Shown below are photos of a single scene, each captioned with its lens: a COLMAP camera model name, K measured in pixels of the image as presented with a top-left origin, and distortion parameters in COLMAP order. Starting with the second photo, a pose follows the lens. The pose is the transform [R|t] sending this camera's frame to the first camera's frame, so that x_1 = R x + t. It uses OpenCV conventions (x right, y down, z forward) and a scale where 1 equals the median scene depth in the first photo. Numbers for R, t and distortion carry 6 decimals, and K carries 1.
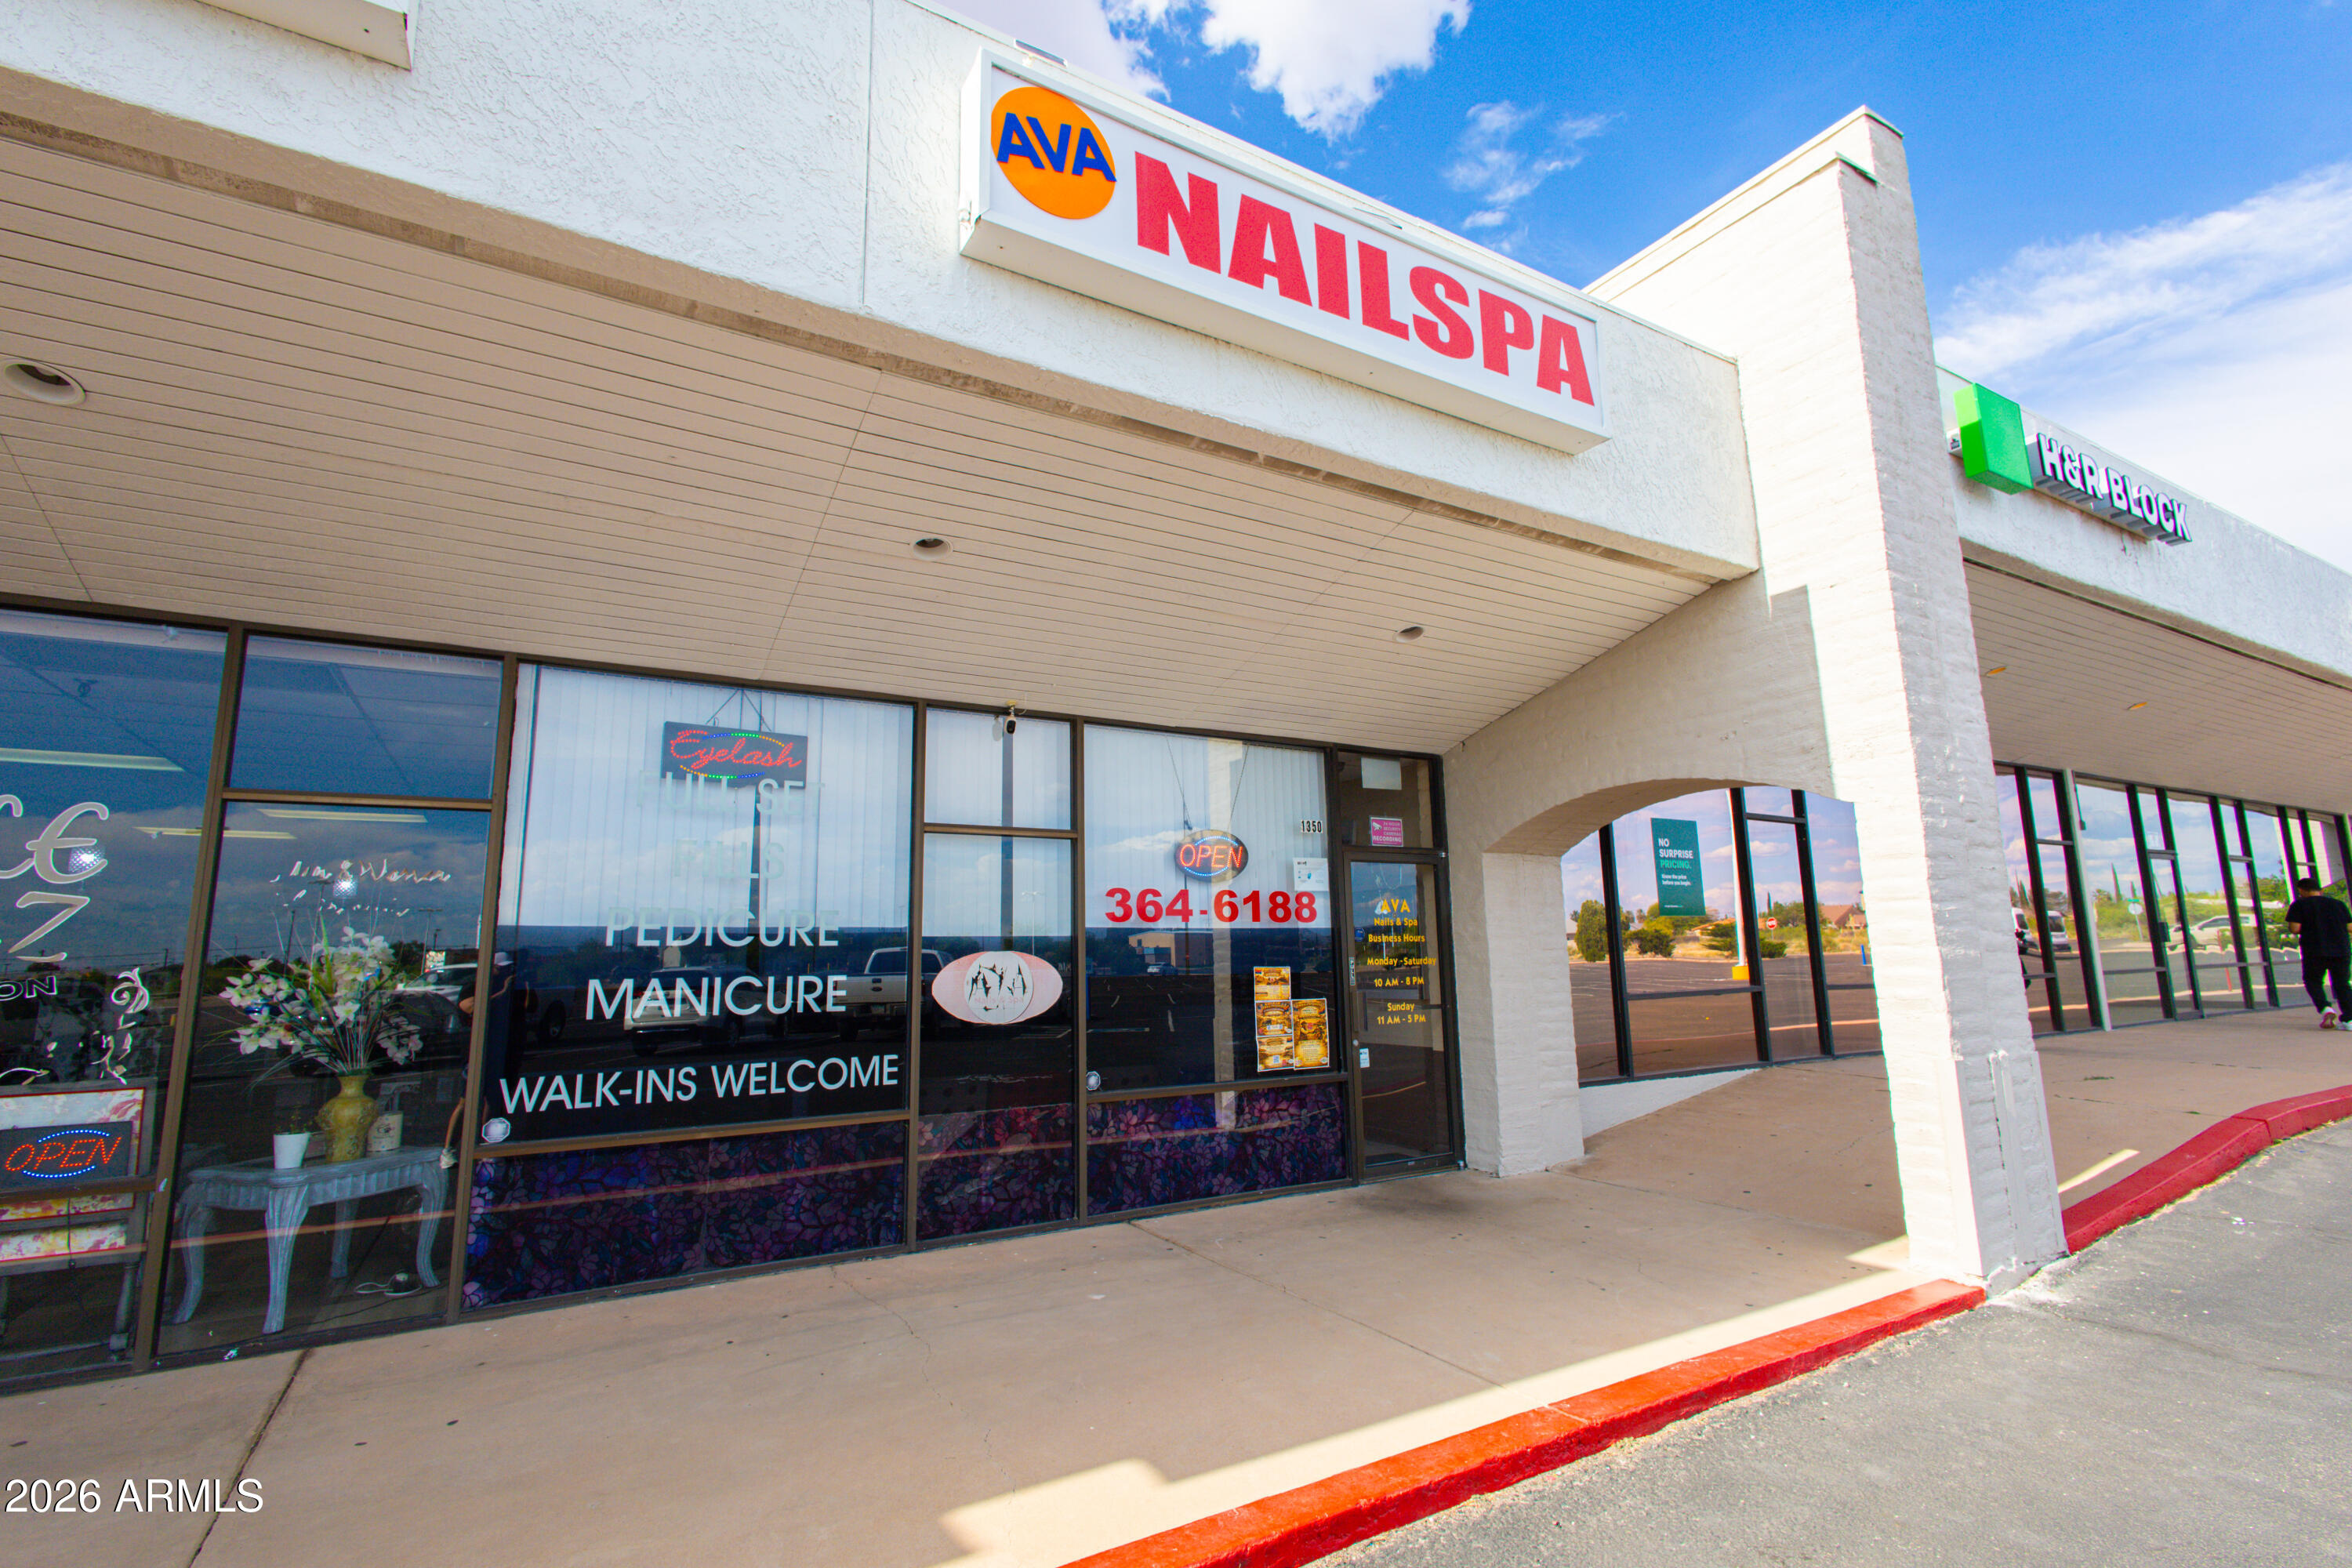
lens RADIAL K [[1083.1, 0, 1177.7], [0, 1083.1, 778.2], [0, 0, 1]] dist [0.004013, -0.001574]
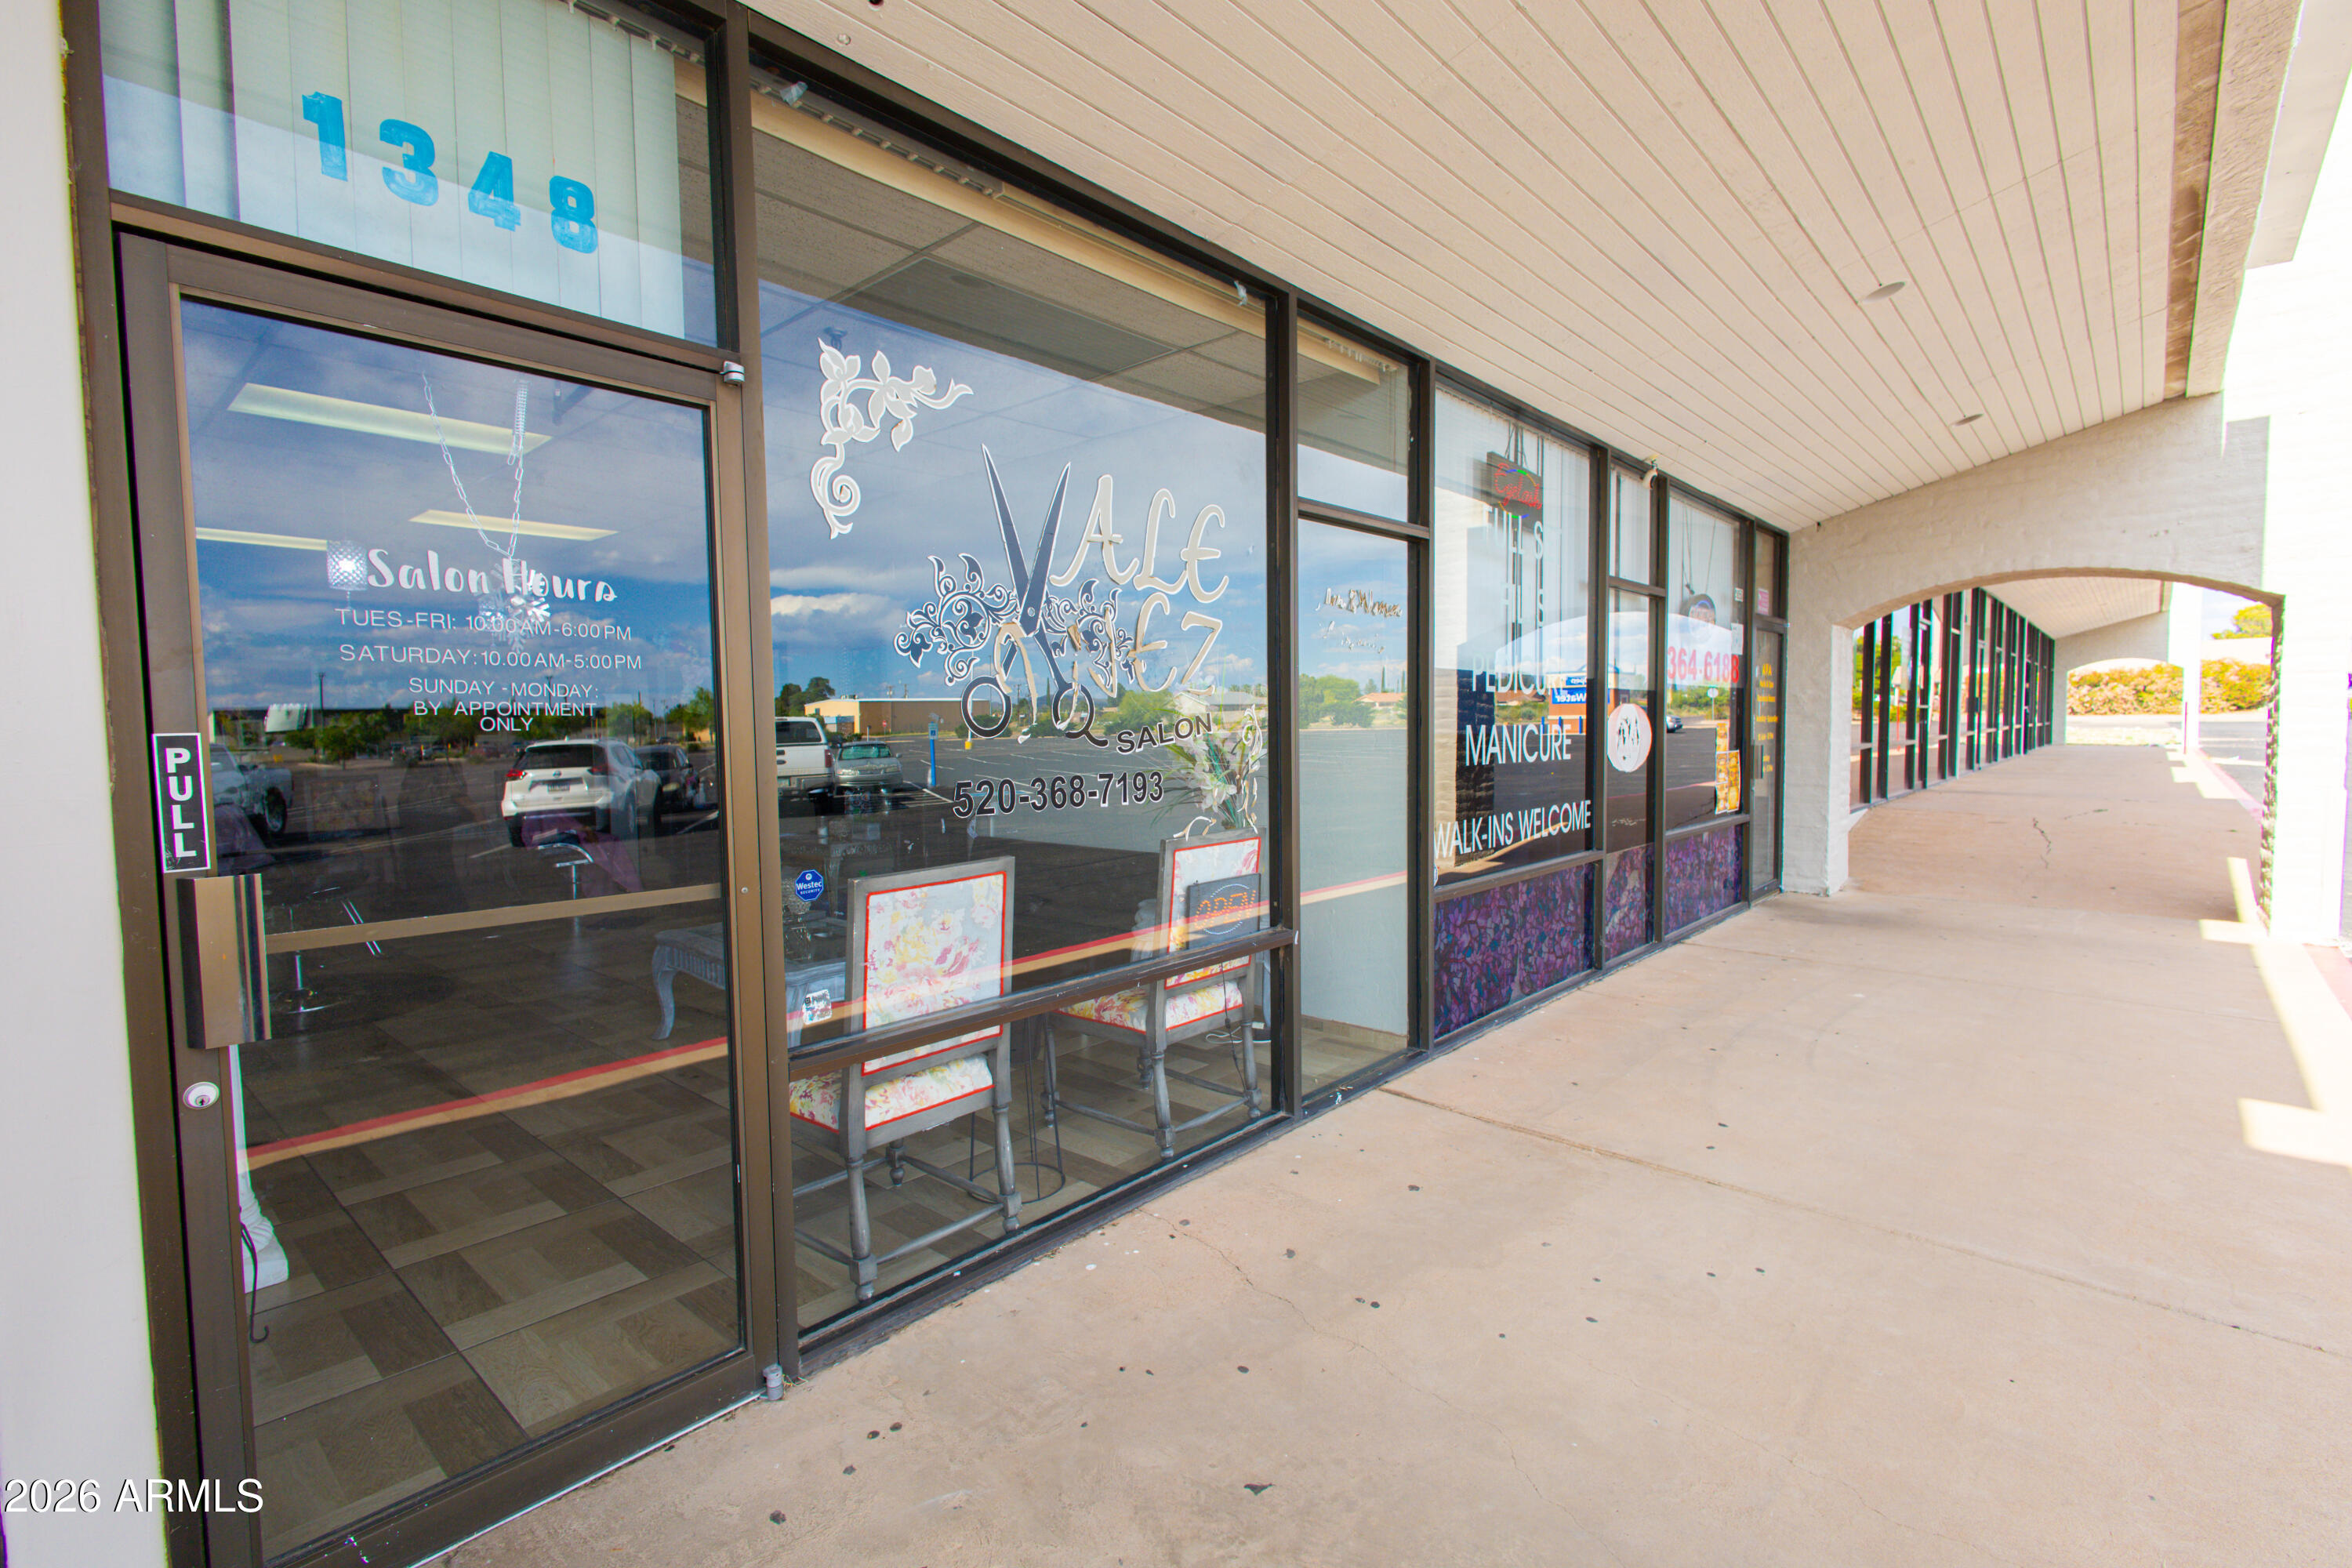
lens RADIAL K [[1083.1, 0, 1177.7], [0, 1083.1, 778.2], [0, 0, 1]] dist [0.004013, -0.001574]
pose [[0.954505, -0.002399, 0.298186, -0.884607], [-0.060473, 0.977632, 0.201440, 0.049040], [-0.292000, -0.210308, 0.933010, 0.143990]]
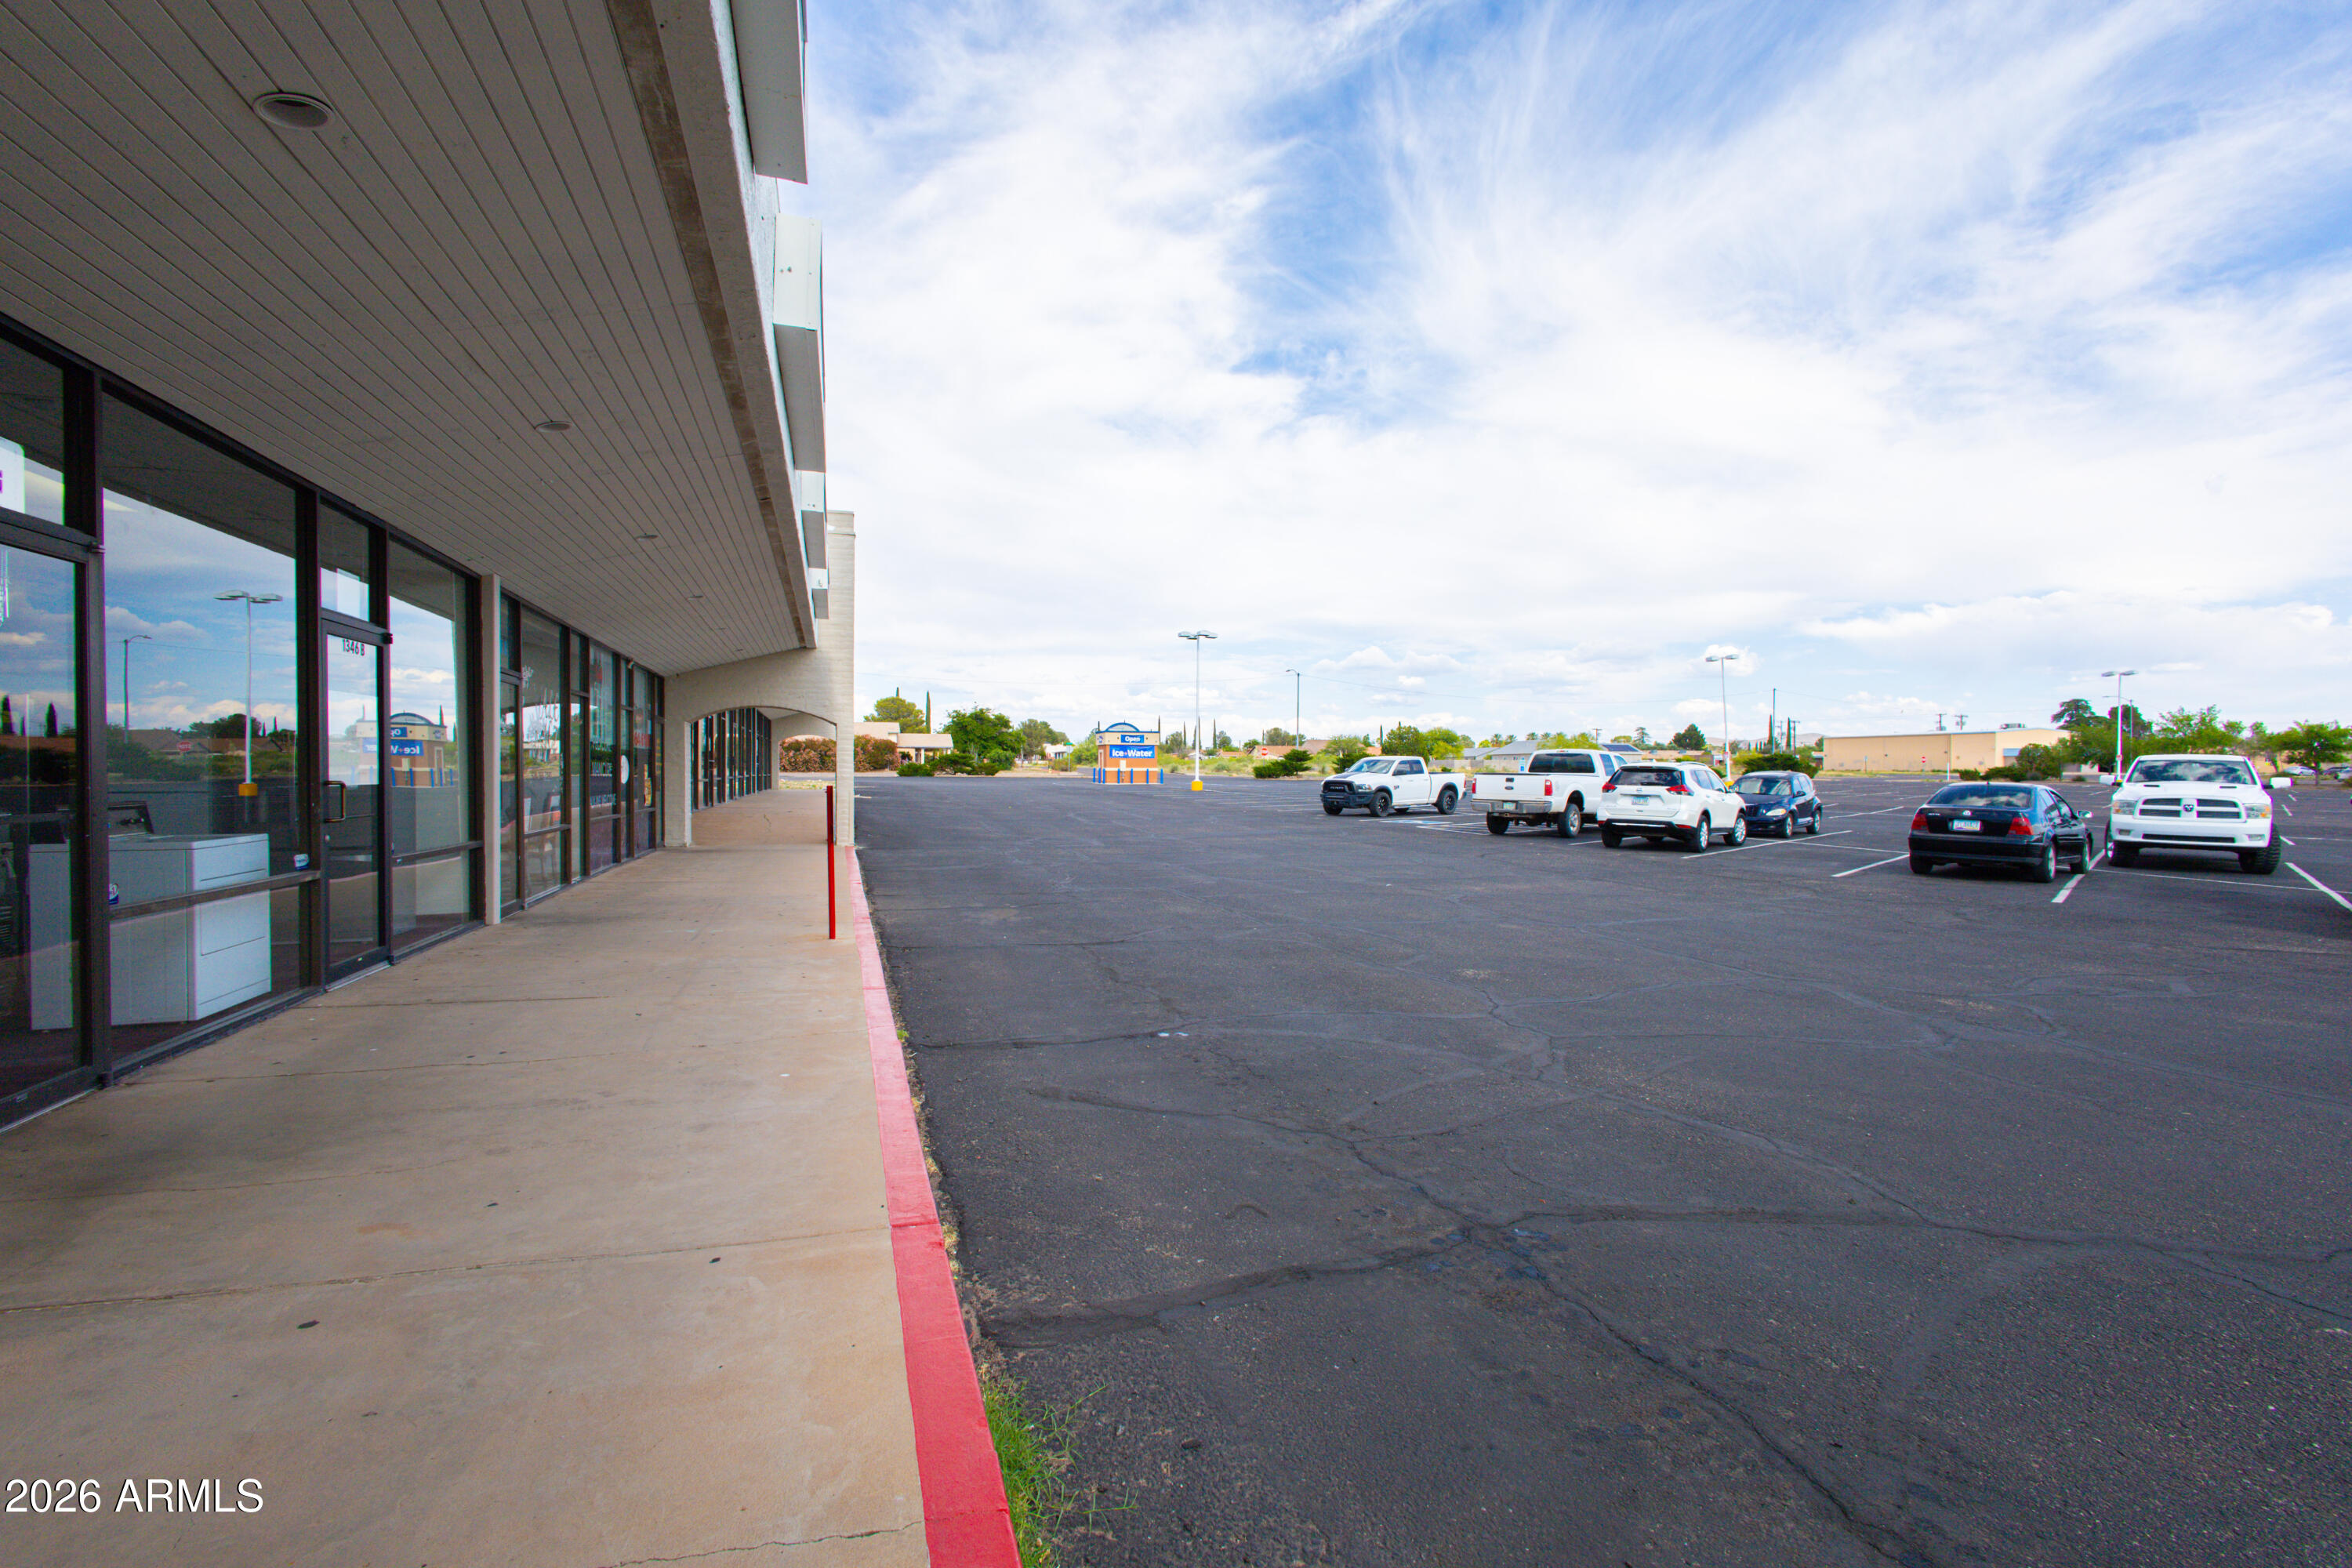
lens RADIAL K [[1083.1, 0, 1177.7], [0, 1083.1, 778.2], [0, 0, 1]] dist [0.004013, -0.001574]
pose [[0.231570, 0.010942, 0.972757, -2.359417], [-0.153816, 0.987770, 0.025506, -0.049037], [-0.960581, -0.155532, 0.230421, -0.853864]]
